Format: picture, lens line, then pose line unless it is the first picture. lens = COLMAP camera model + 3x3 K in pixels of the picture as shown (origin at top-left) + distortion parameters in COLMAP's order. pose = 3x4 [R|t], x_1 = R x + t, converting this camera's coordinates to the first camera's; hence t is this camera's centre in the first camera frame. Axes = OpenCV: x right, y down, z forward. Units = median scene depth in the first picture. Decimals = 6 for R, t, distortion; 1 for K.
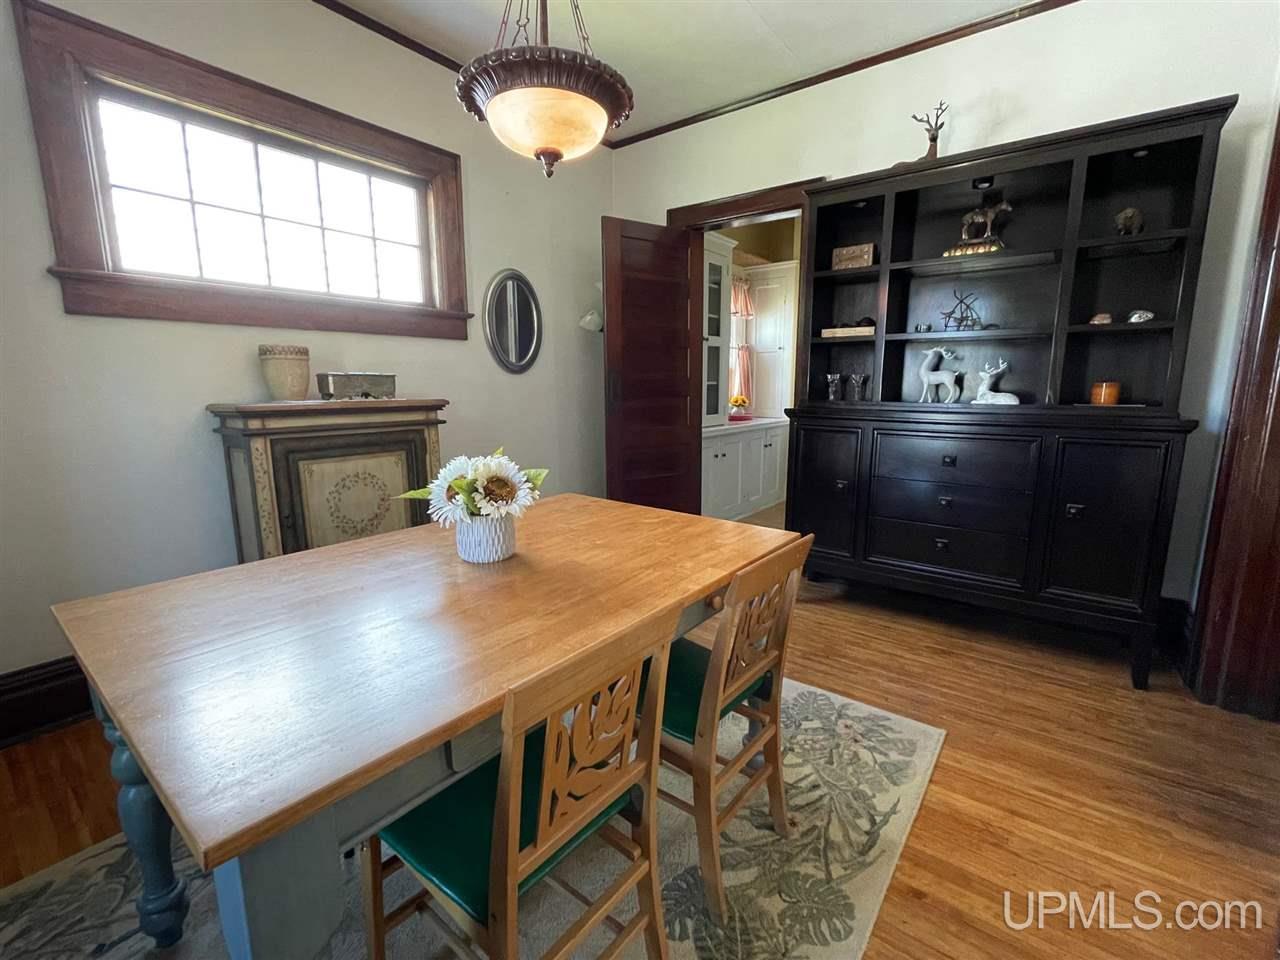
lens RADIAL K [[560.1, 0, 640.0], [0, 560.1, 480.0], [0, 0, 1]] dist [-0.017491, -0.000123]
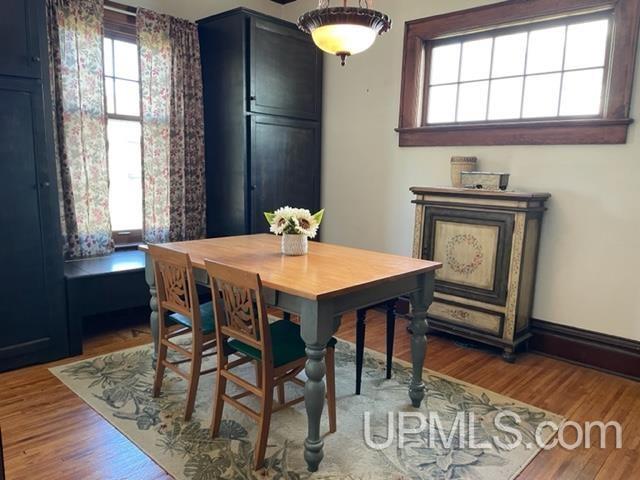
lens RADIAL K [[484.0, 0, 320.0], [0, 484.0, 240.0], [0, 0, 1]] dist [0.033998, -0.008817]
pose [[-0.082959, 0.140979, -0.986531, 0.933542], [-0.197445, 0.967993, 0.154934, -0.135615], [0.976797, 0.207639, -0.052468, 0.697491]]
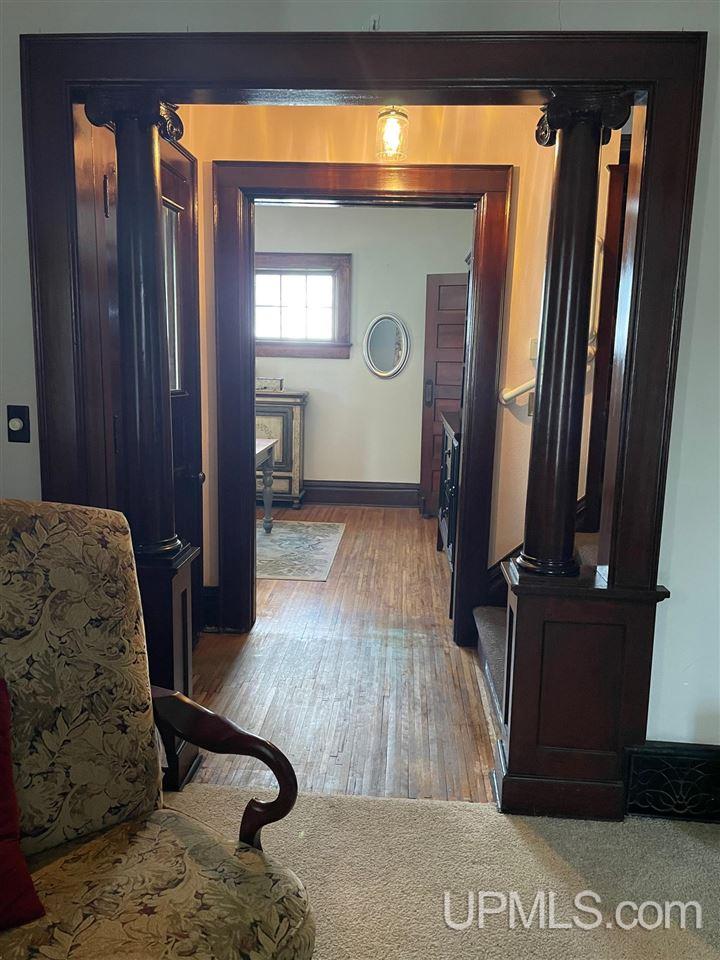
lens RADIAL K [[725.9, 0, 360.0], [0, 725.9, 480.0], [0, 0, 1]] dist [0.033998, -0.008817]
pose [[0.566963, 0.151683, -0.809658, 2.100775], [-0.164406, 0.983962, 0.069212, -0.060702], [0.807171, 0.093872, 0.582807, -0.309372]]
